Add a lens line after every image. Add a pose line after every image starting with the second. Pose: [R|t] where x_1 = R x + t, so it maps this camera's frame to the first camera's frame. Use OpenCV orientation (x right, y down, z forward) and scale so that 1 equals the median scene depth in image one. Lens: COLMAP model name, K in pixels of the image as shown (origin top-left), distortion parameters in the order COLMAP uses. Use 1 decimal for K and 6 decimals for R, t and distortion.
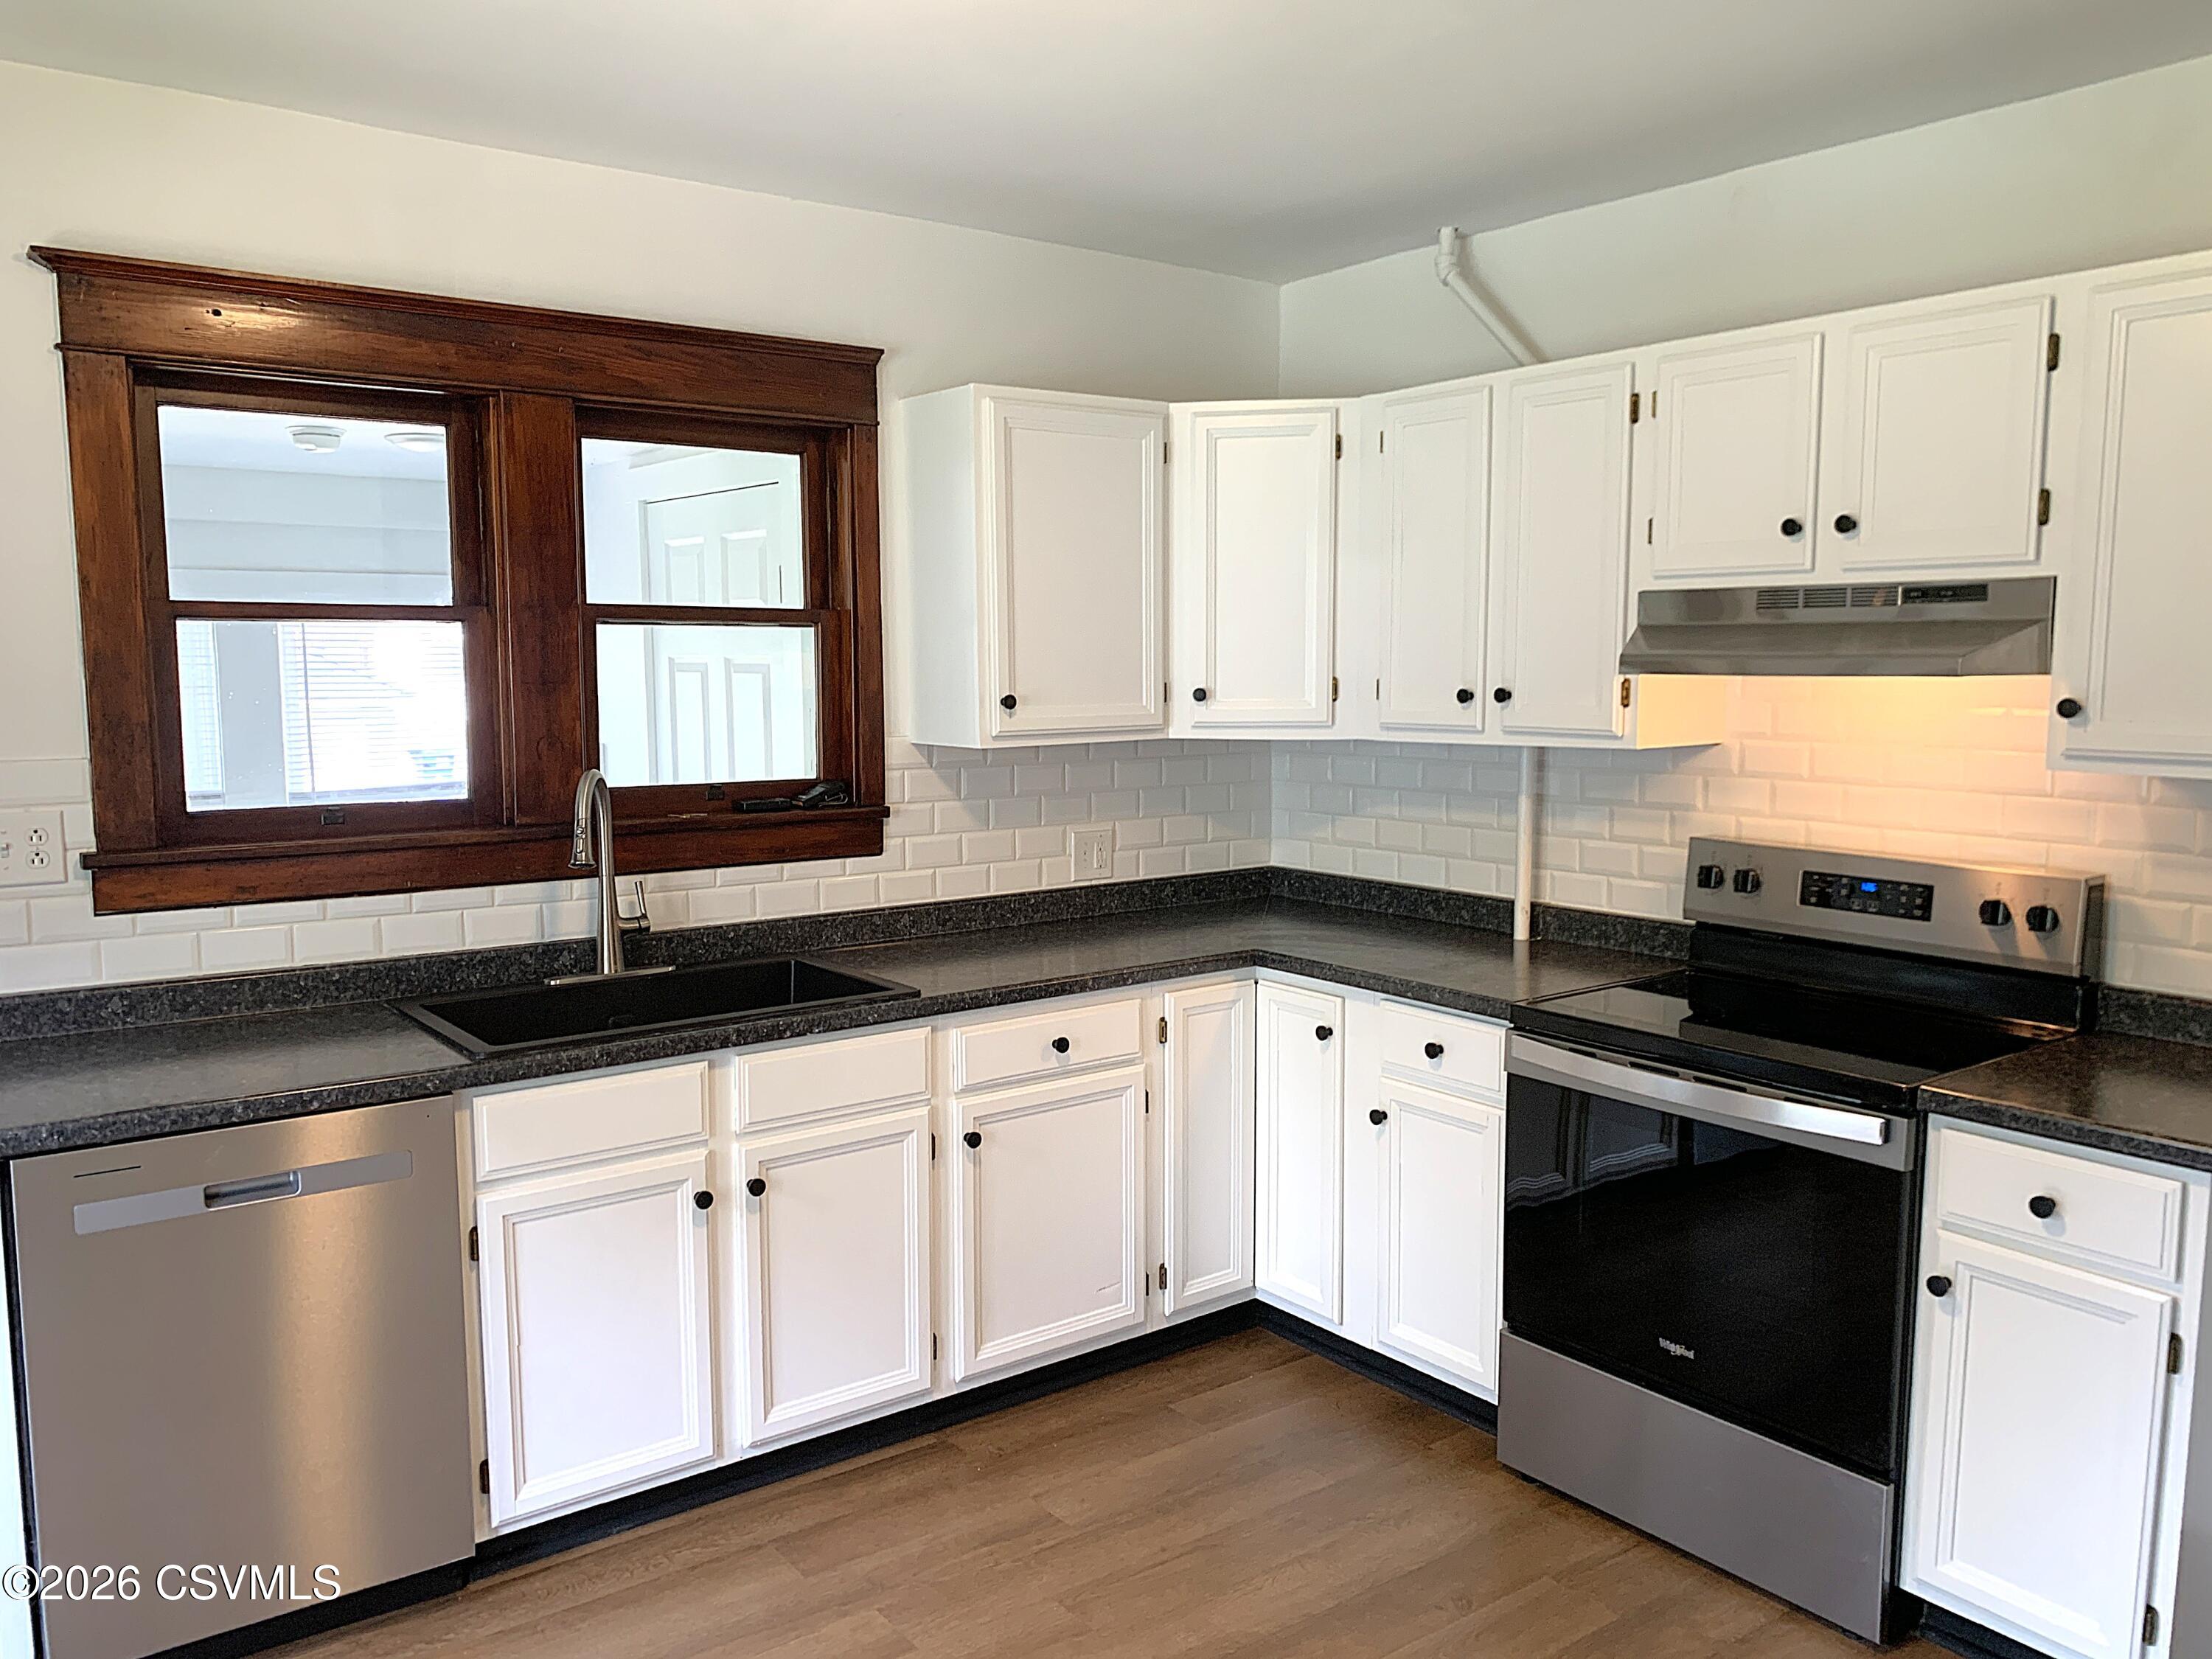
lens RADIAL K [[1713.5, 0, 1102.7], [0, 1713.5, 828.3], [0, 0, 1]] dist [0.144552, -0.200147]
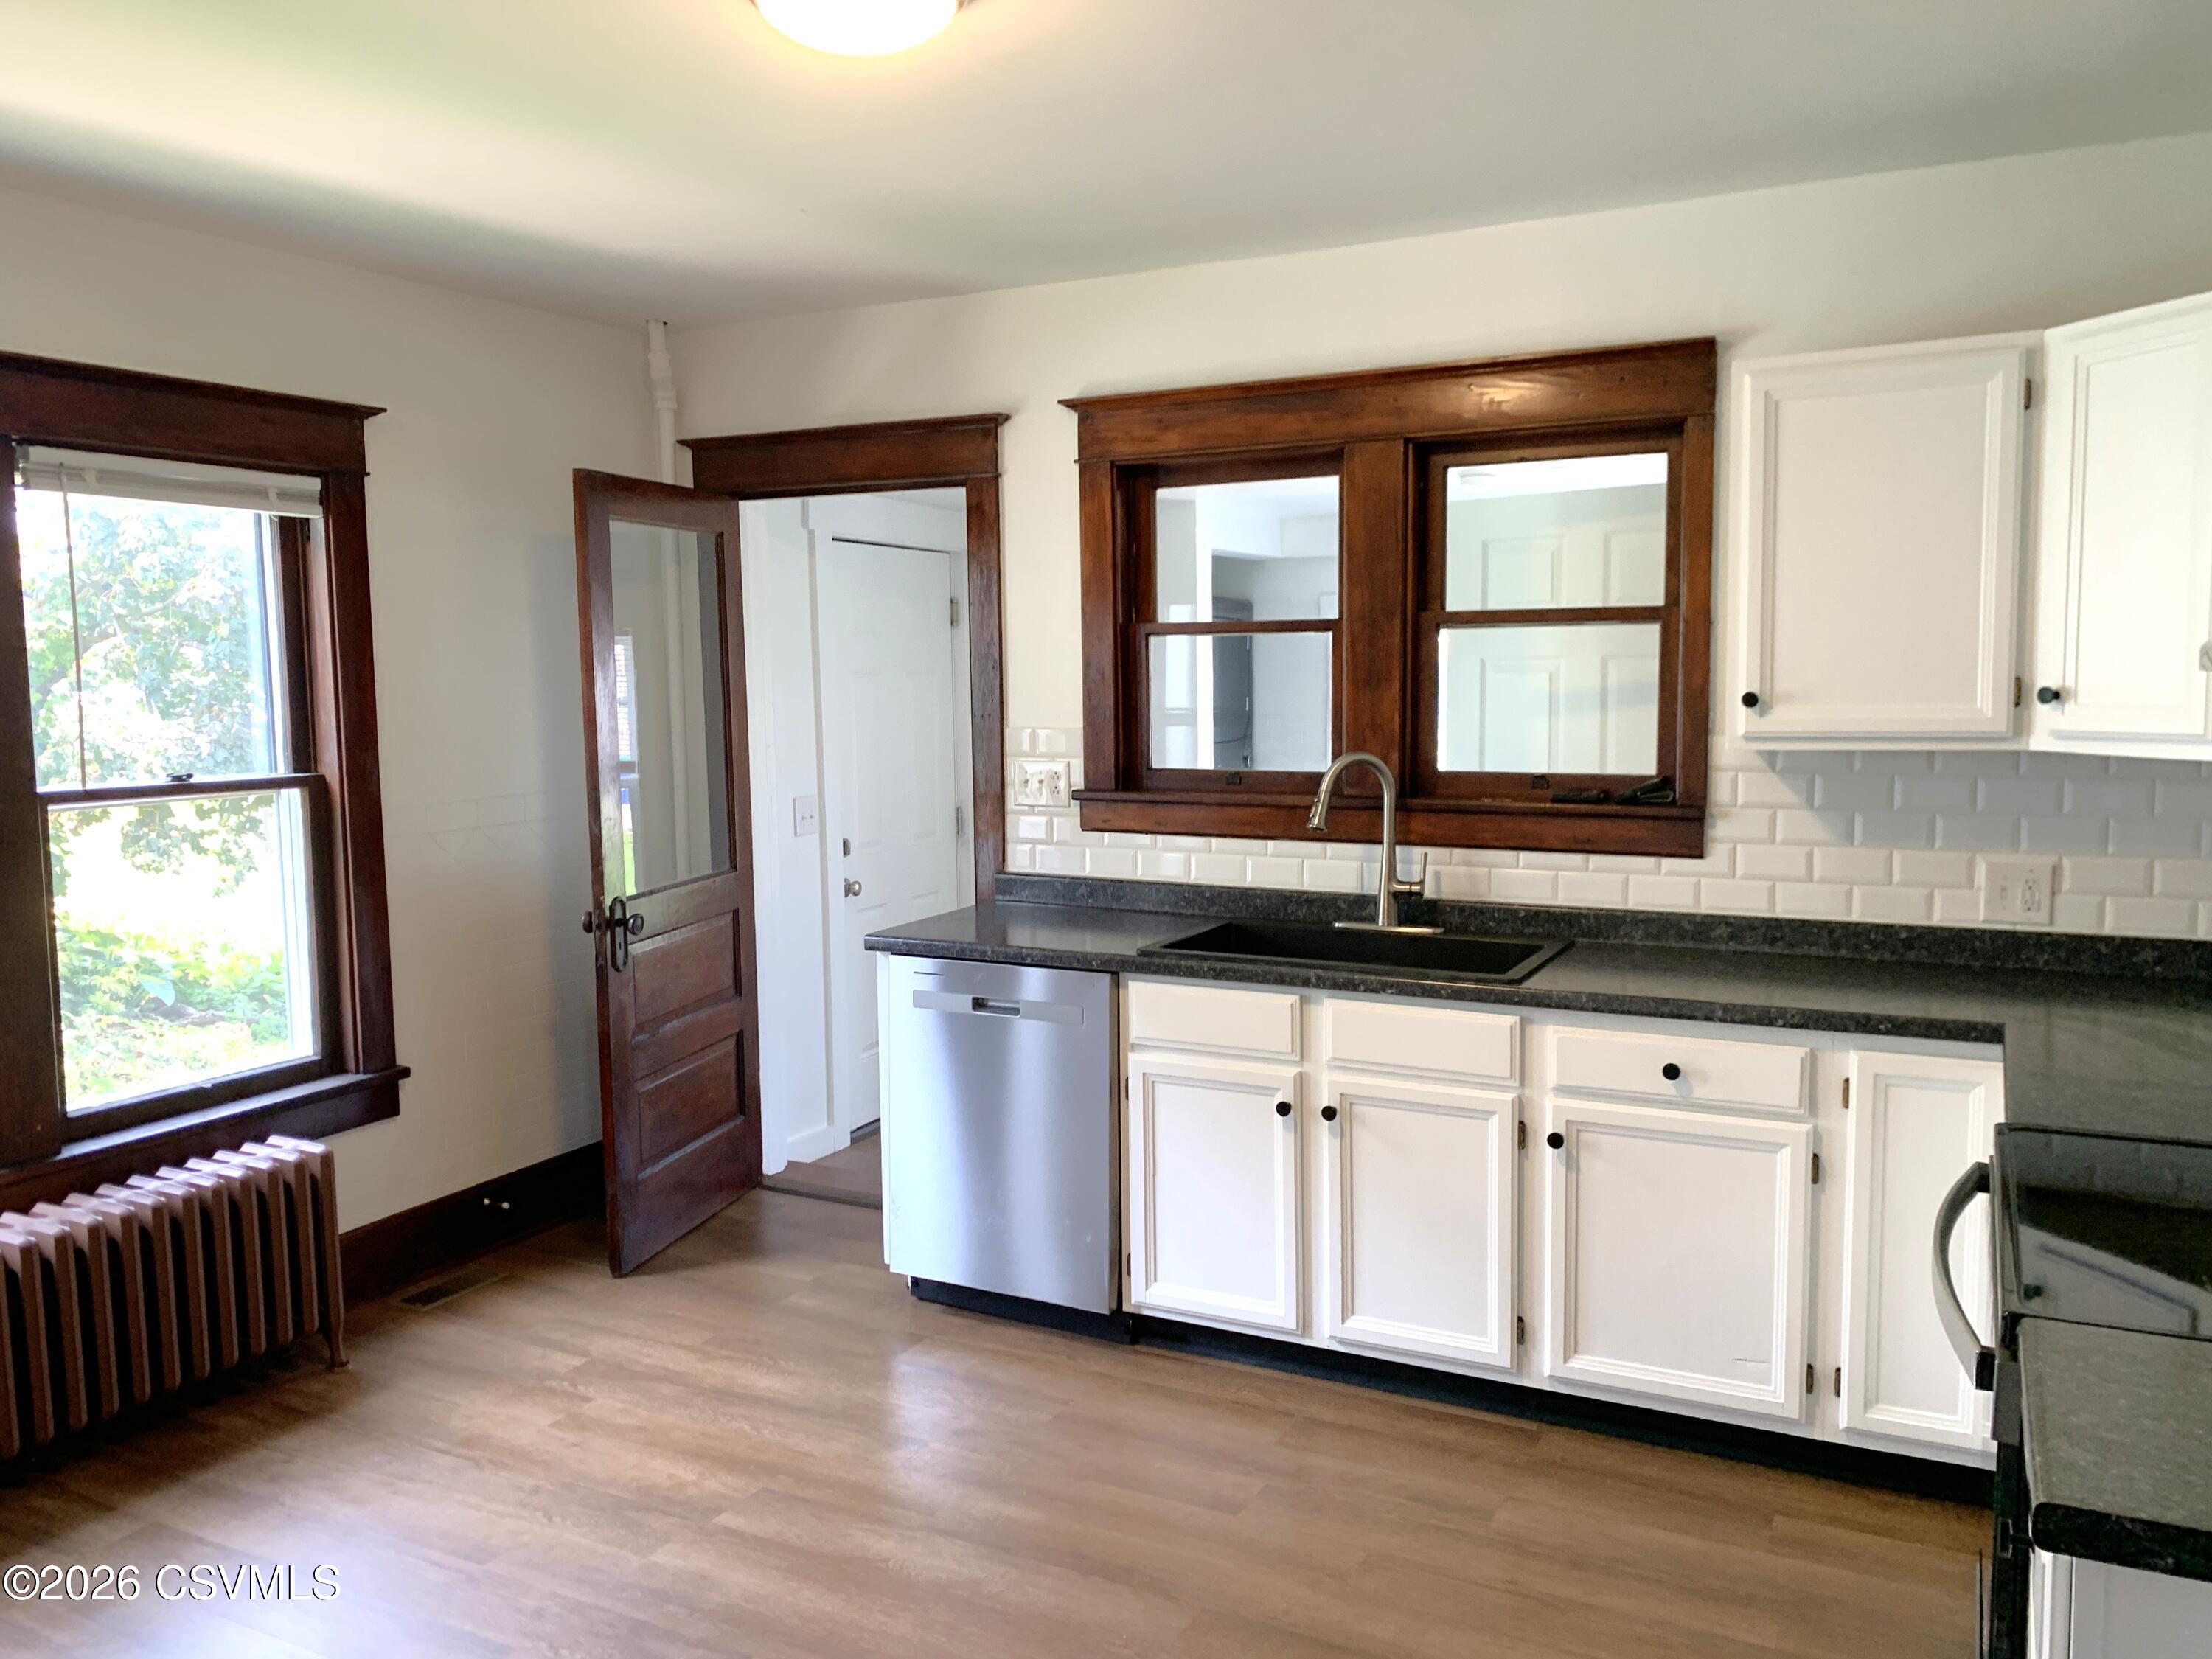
lens RADIAL K [[1710.7, 0, 1105.7], [0, 1710.7, 810.4], [0, 0, 1]] dist [0.117871, -0.199323]
pose [[0.443999, 0.070389, -0.893258, 0.674250], [-0.085236, 0.995707, 0.036094, -0.020658], [0.891964, 0.060112, 0.448092, 0.309999]]
